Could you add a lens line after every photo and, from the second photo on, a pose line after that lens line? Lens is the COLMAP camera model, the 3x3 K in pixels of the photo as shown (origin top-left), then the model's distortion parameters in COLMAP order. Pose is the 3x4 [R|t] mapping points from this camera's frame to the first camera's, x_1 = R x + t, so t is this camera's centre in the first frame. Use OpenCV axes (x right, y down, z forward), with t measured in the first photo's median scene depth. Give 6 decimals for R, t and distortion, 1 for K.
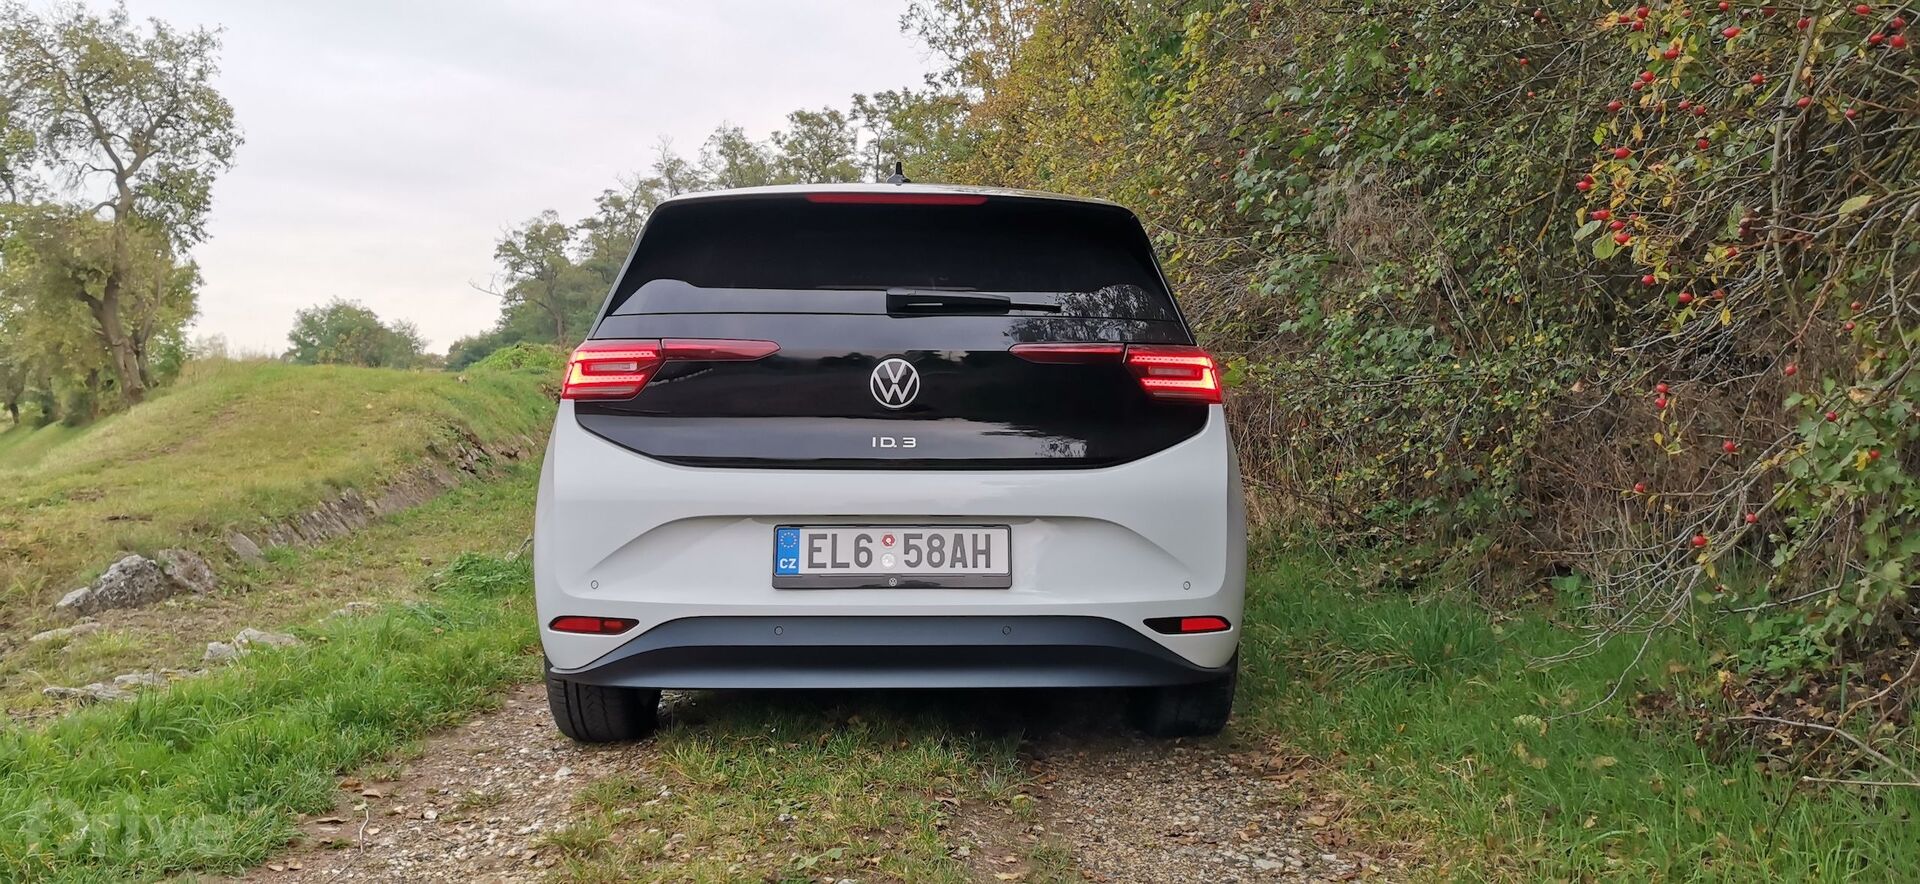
lens RADIAL K [[1438.5, 0, 960.0], [0, 1438.5, 442.0], [0, 0, 1]] dist [0.003889, -0.084636]
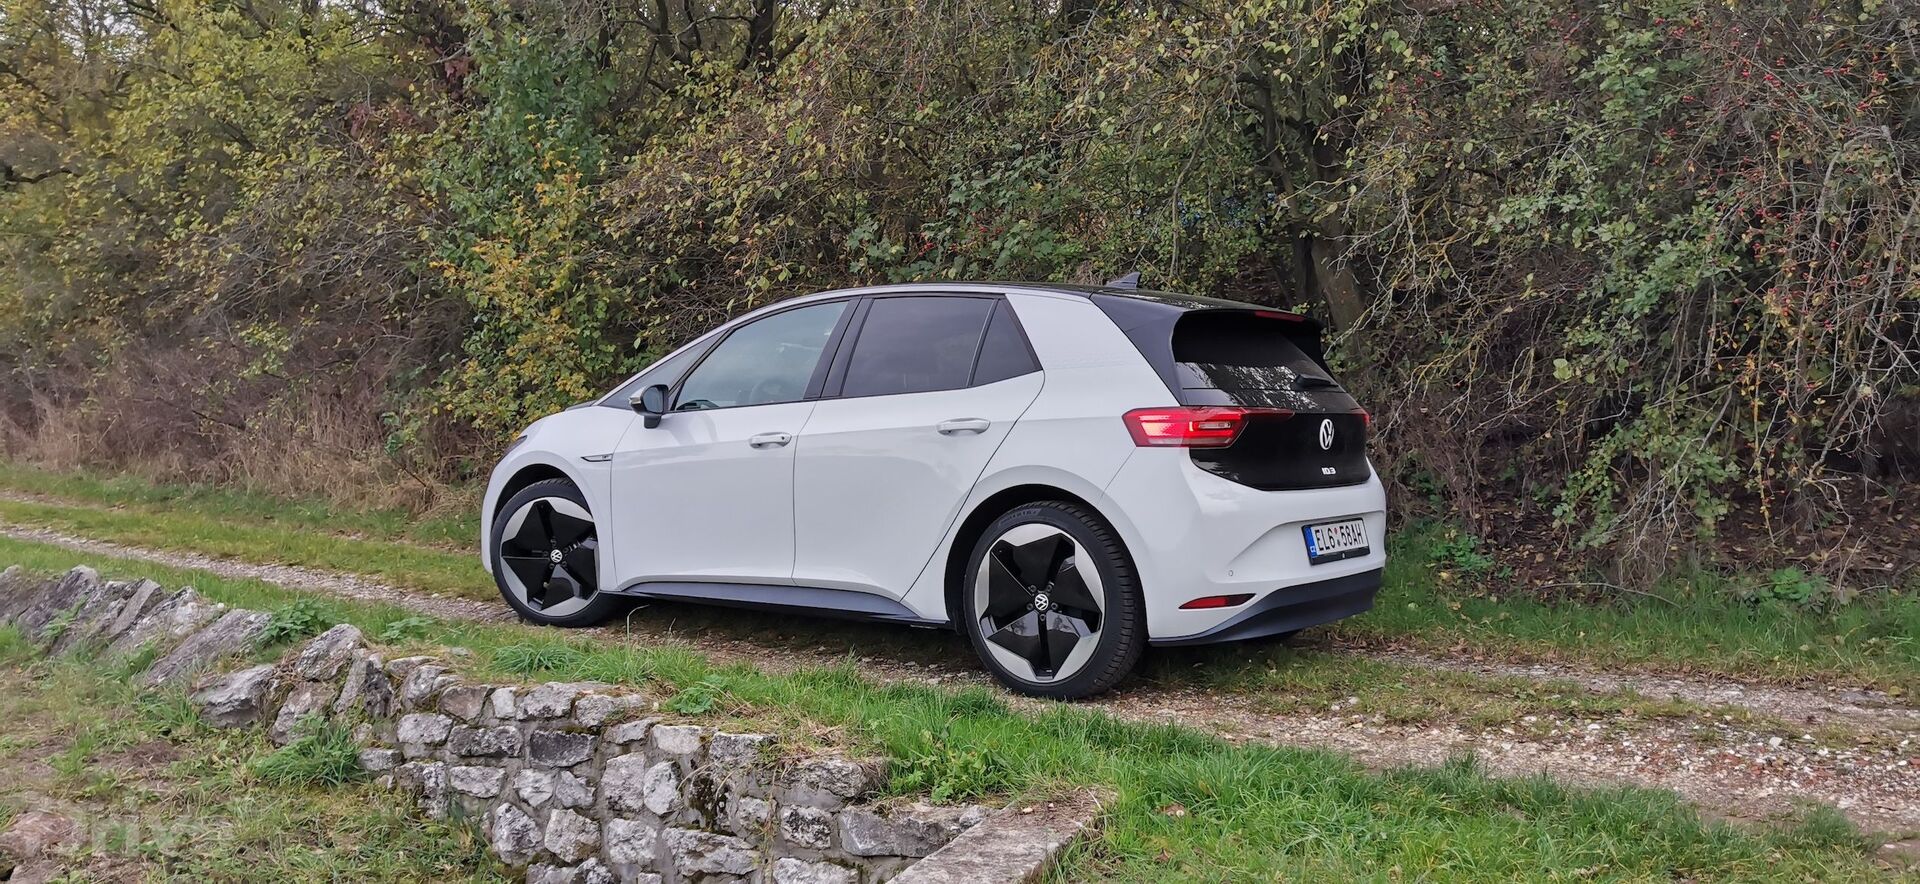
lens RADIAL K [[1438.5, 0, 960.0], [0, 1438.5, 442.0], [0, 0, 1]] dist [0.003889, -0.084636]
pose [[0.643258, -0.015528, 0.765492, -1.507011], [0.007793, 0.999875, 0.013734, -0.056777], [-0.765610, -0.002869, 0.643299, 0.253749]]
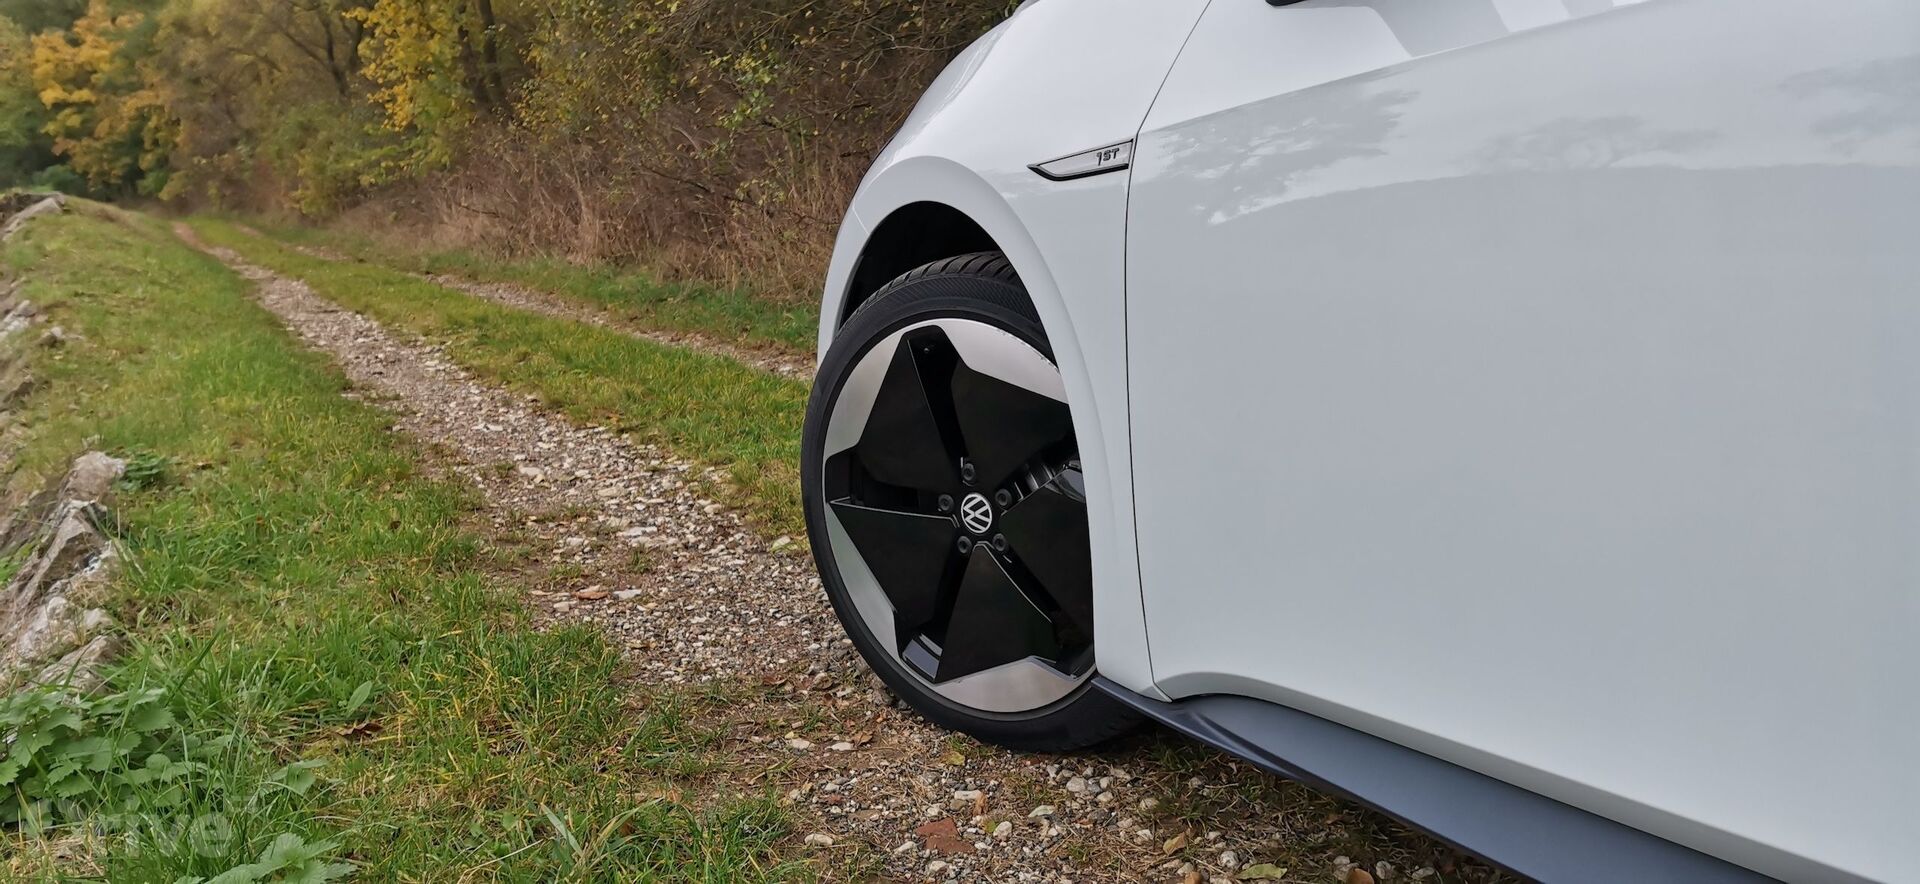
lens RADIAL K [[1509.2, 0, 960.0], [0, 1509.2, 442.0], [0, 0, 1]] dist [-0.038876, -0.000910]
pose [[0.914735, -0.089518, 0.394014, -0.587547], [0.035165, 0.989087, 0.143078, 0.006194], [-0.402522, -0.117023, 0.907900, 1.413697]]
